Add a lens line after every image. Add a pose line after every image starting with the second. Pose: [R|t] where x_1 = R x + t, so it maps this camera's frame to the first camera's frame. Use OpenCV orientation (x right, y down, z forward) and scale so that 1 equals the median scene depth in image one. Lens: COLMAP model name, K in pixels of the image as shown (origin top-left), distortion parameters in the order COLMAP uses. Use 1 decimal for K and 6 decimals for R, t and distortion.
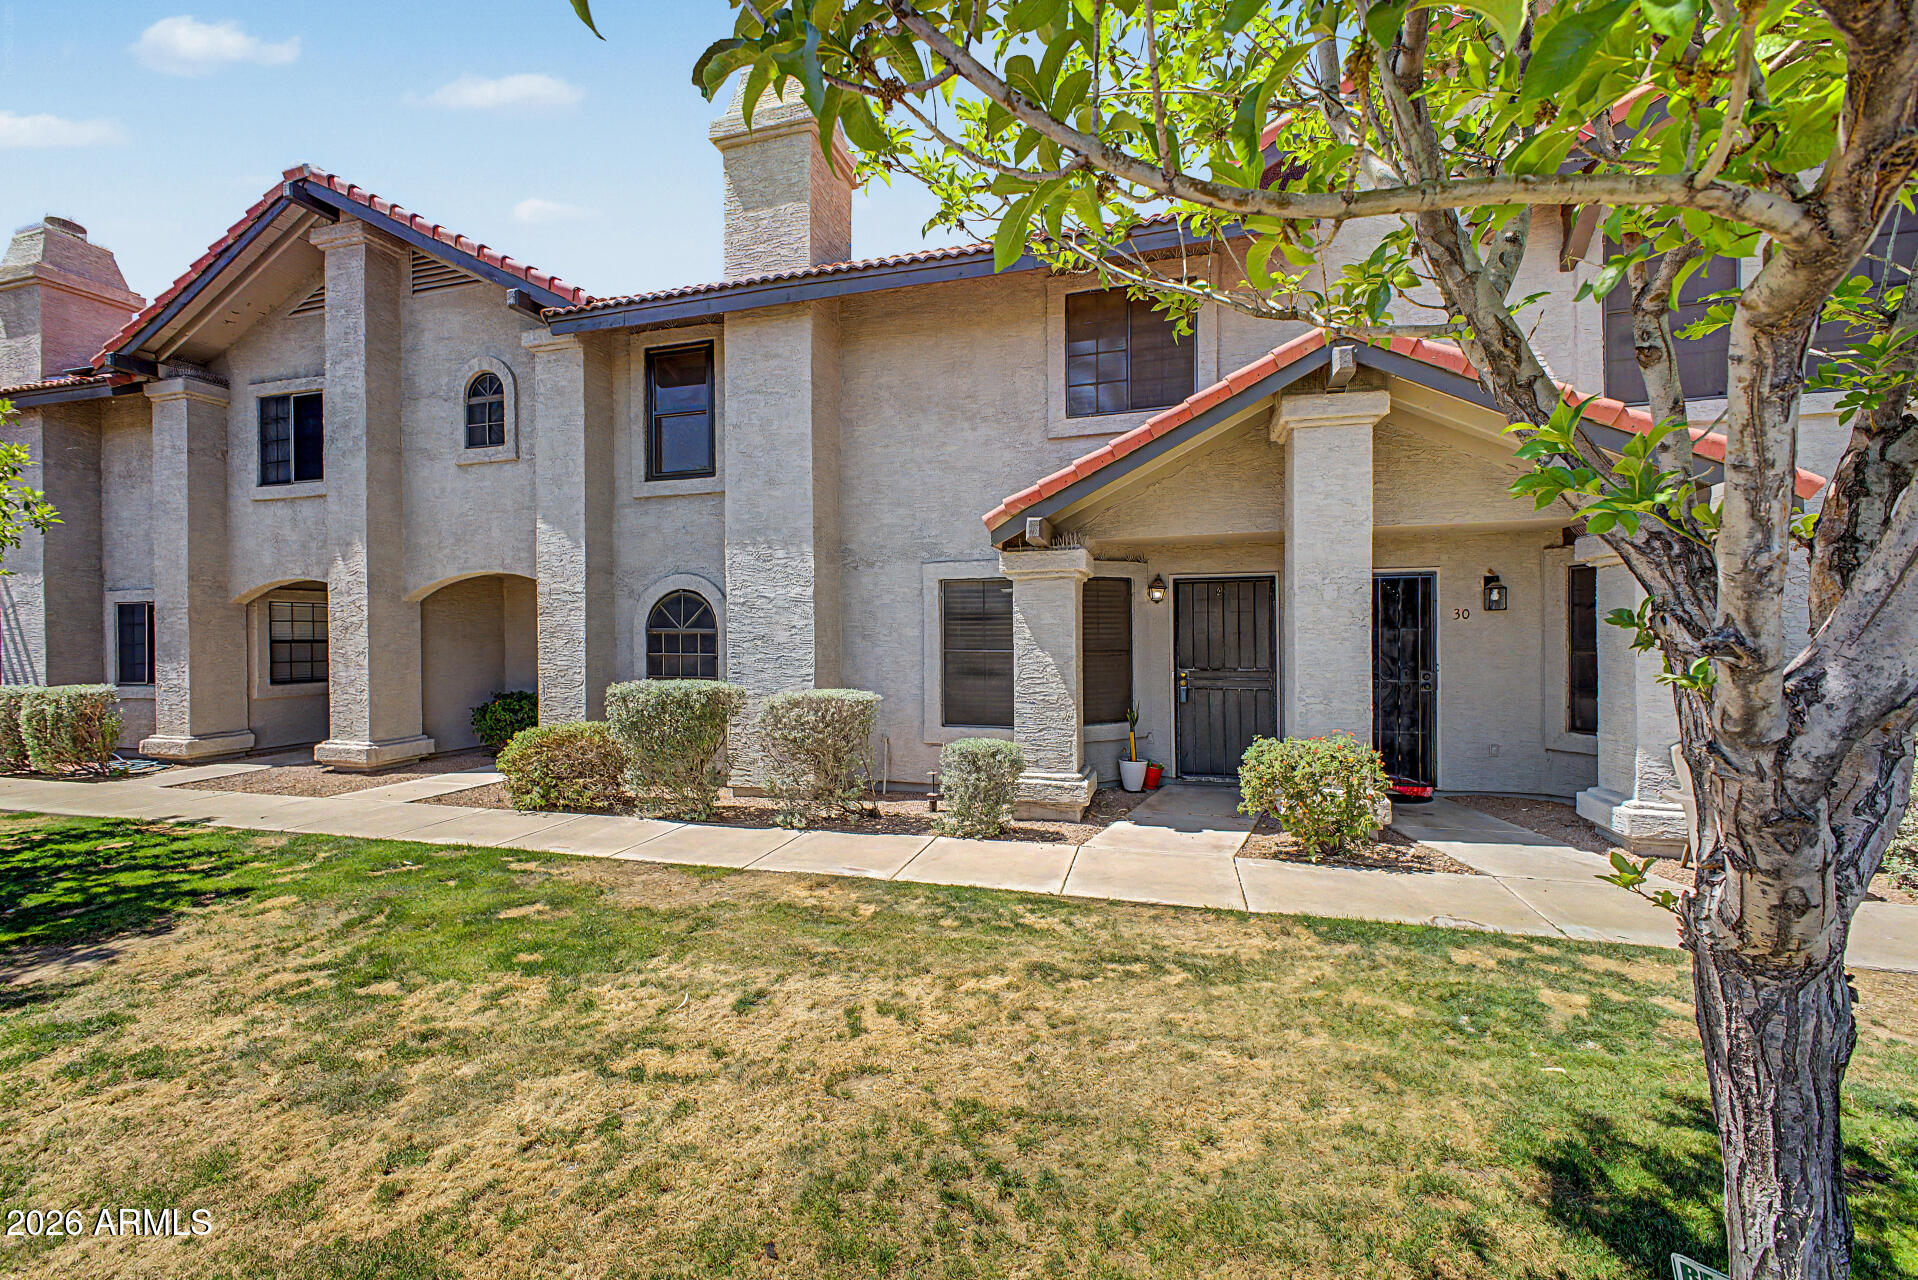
lens RADIAL K [[757.5, 0, 946.9], [0, 757.5, 652.5], [0, 0, 1]] dist [0.017488, -0.003944]
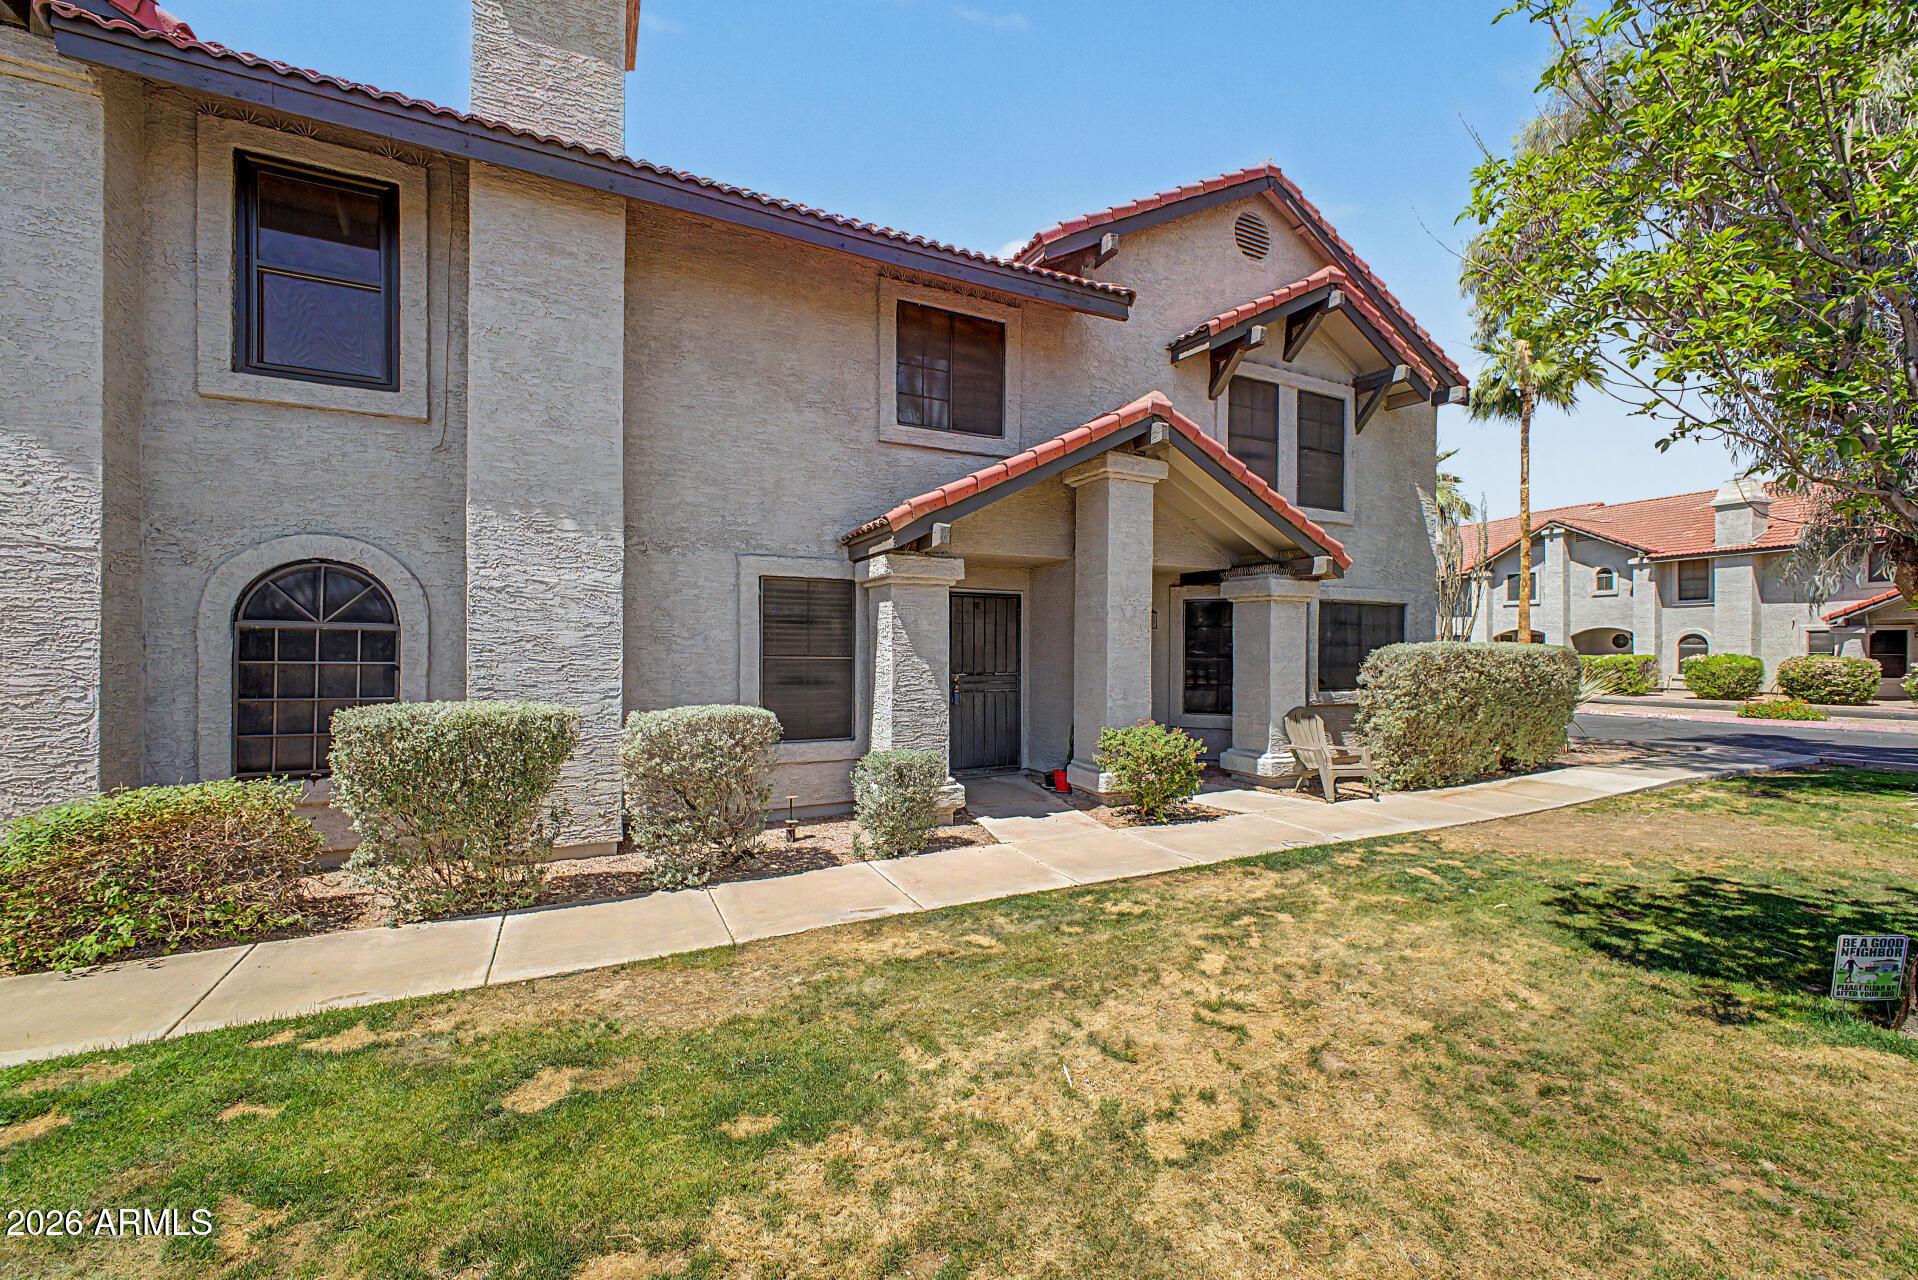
lens RADIAL K [[757.5, 0, 954.5], [0, 757.5, 663.5], [0, 0, 1]] dist [0.017488, -0.003944]
pose [[0.737889, -0.005454, 0.674900, -0.609461], [0.000842, 0.999974, 0.007160, -0.002118], [-0.674921, -0.004715, 0.737875, 0.282339]]
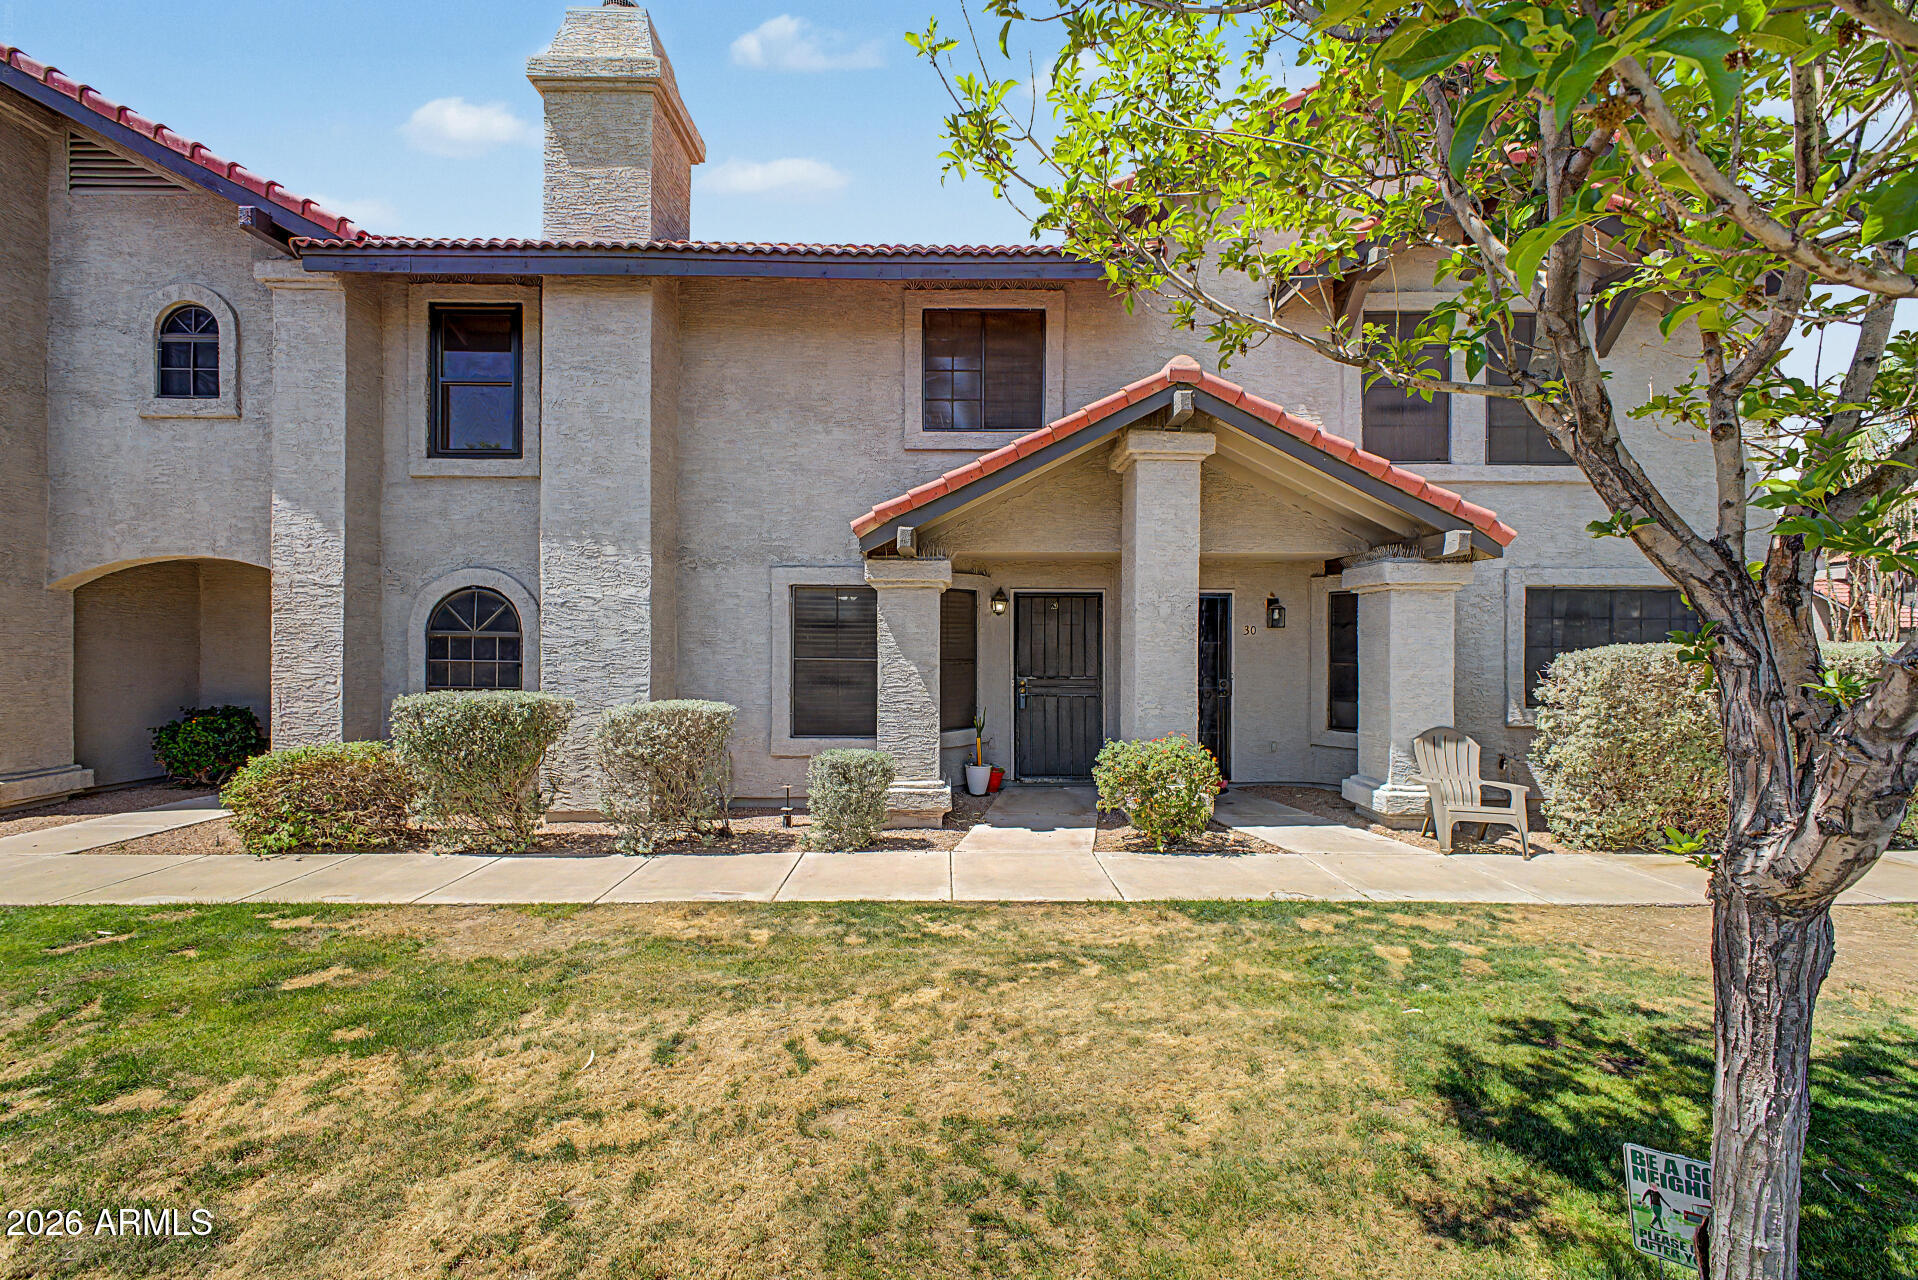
lens RADIAL K [[757.5, 0, 946.4], [0, 757.5, 655.8], [0, 0, 1]] dist [0.017488, -0.003944]
pose [[0.959571, 0.007260, 0.281372, -0.123489], [-0.005393, 0.999958, -0.007408, -0.000116], [-0.281414, 0.005592, 0.959570, 0.026919]]
